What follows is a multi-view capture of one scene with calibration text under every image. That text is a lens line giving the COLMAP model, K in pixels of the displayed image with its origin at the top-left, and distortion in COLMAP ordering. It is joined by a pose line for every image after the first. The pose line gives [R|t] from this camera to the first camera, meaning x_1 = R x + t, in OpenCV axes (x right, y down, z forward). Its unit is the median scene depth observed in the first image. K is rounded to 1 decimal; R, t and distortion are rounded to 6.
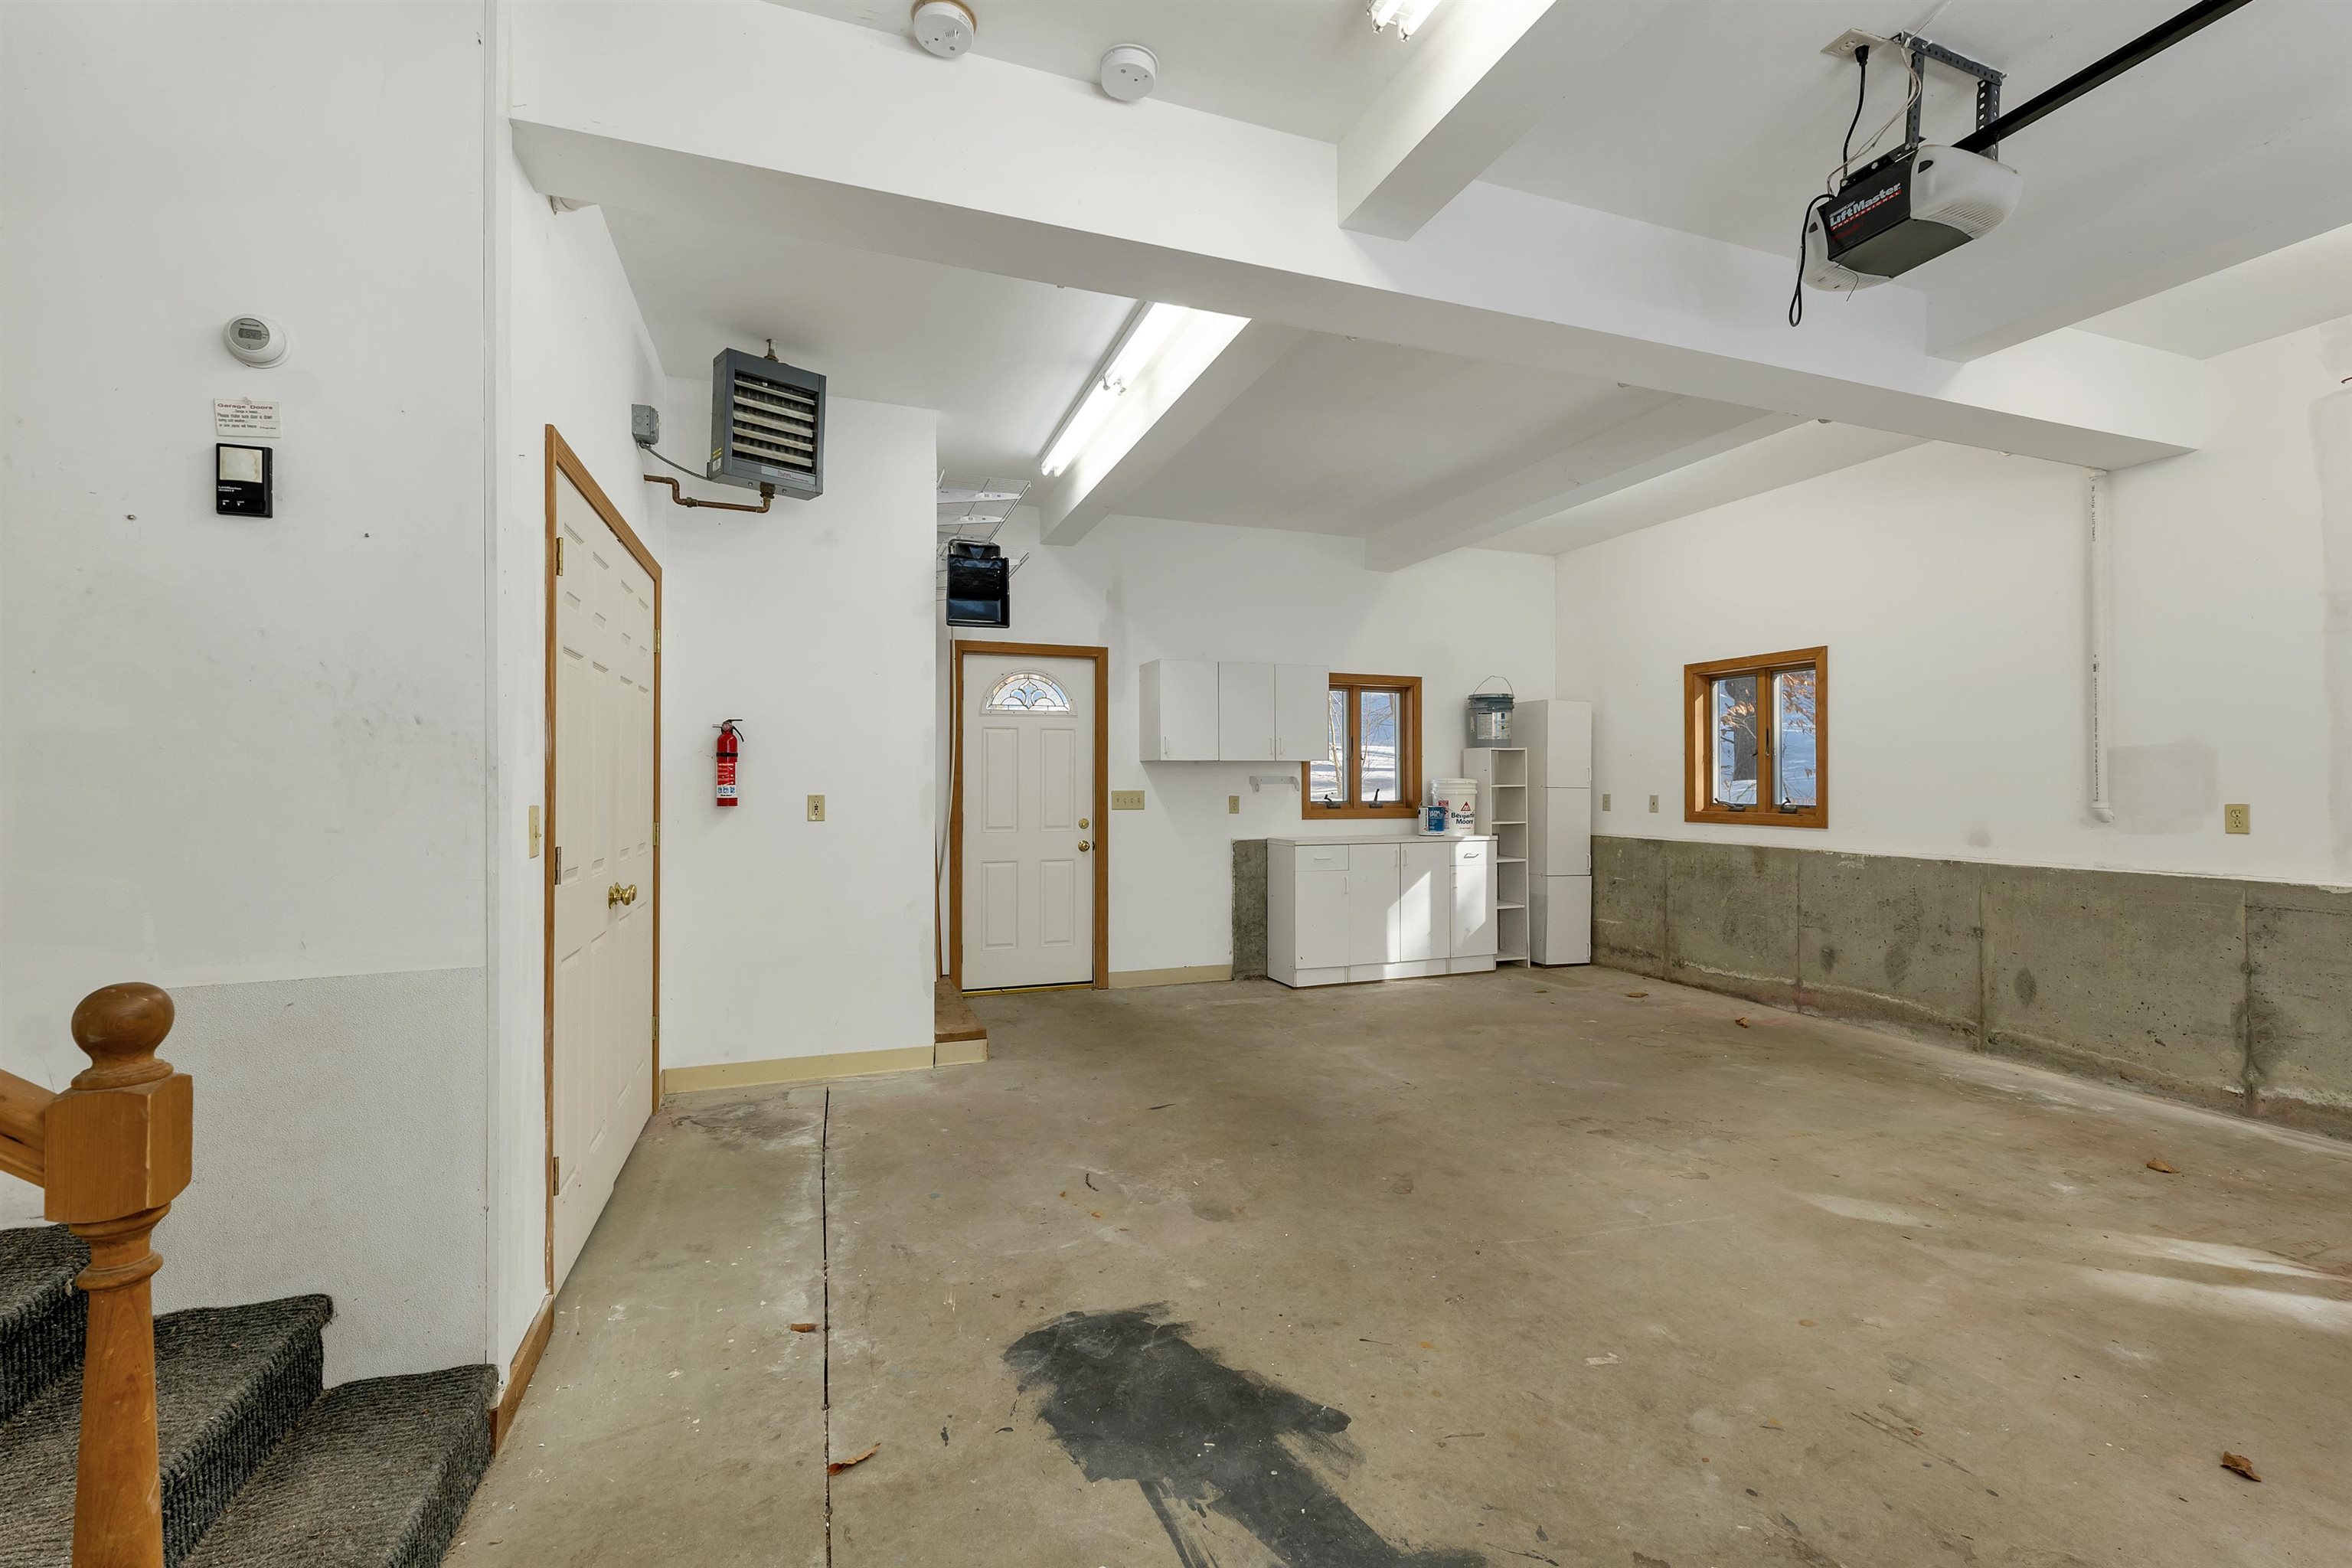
lens RADIAL K [[990.4, 0, 1179.7], [0, 990.4, 779.2], [0, 0, 1]] dist [0.001860, -0.000392]
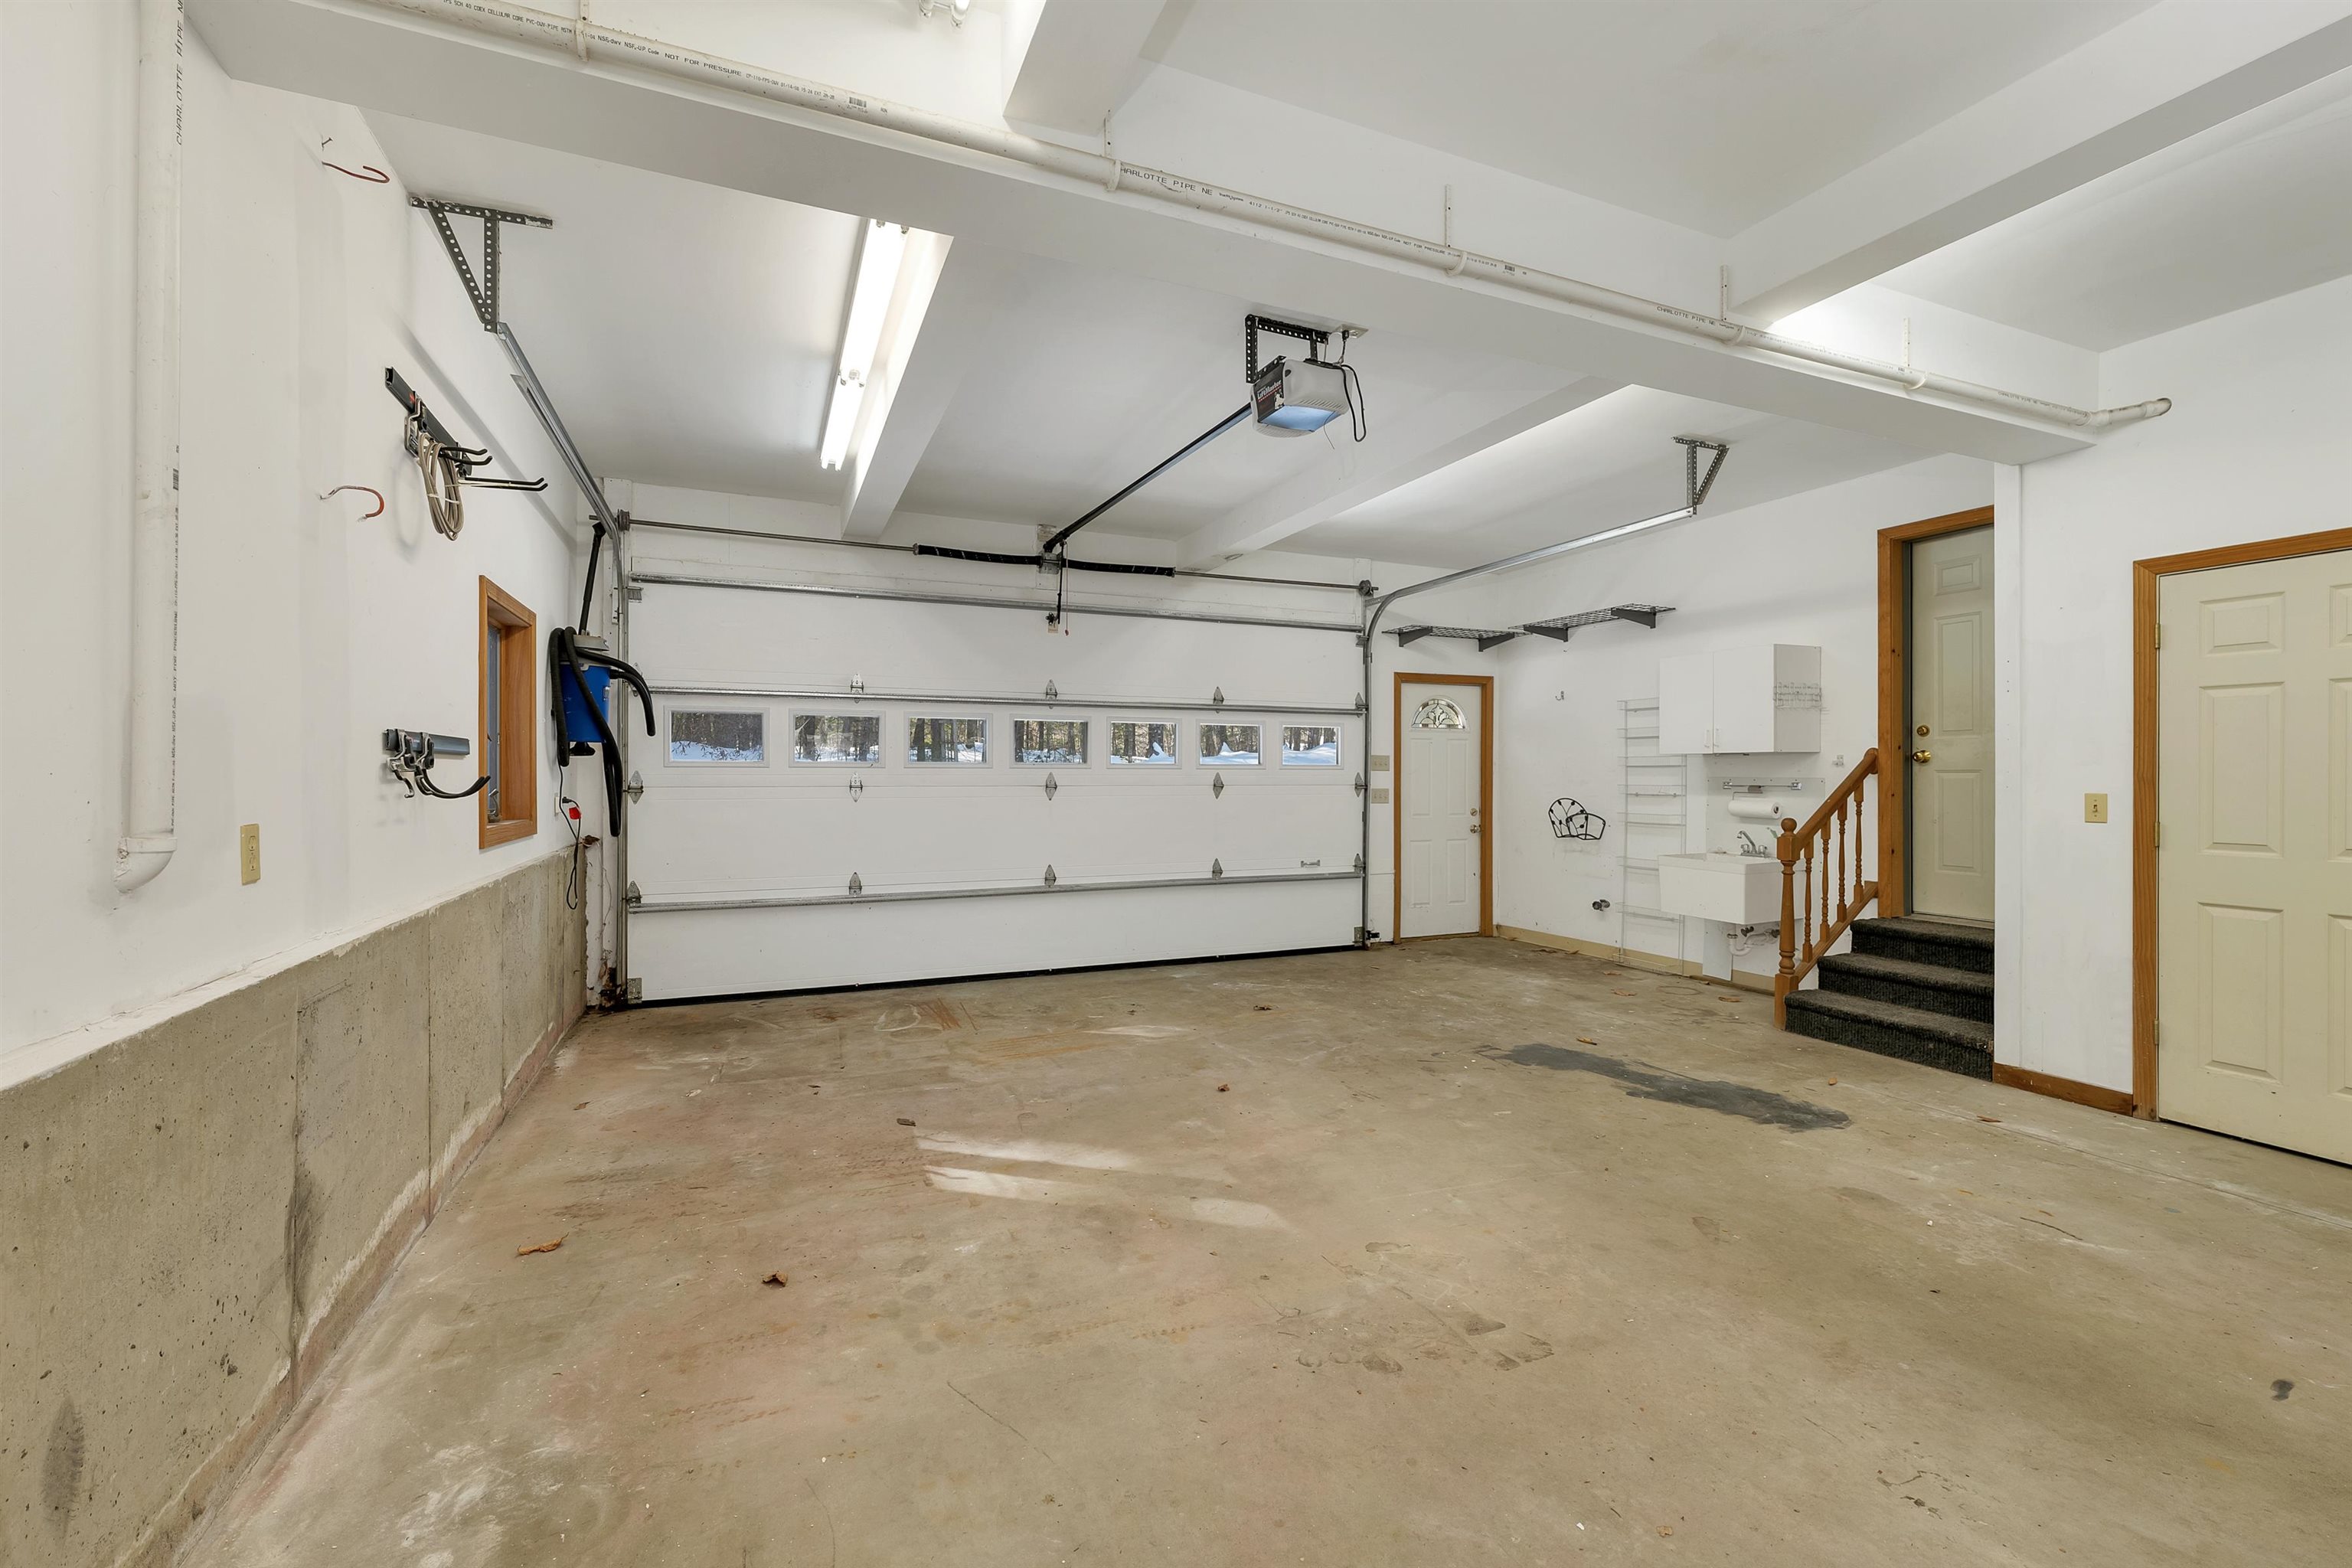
lens RADIAL K [[990.4, 0, 1175.7], [0, 990.4, 779.0], [0, 0, 1]] dist [0.001860, -0.000392]
pose [[-0.998537, -0.000573, -0.054077, 0.802934], [-0.000576, 1.000000, 0.000043, 0.001638], [0.054077, 0.000074, -0.998537, 1.986752]]
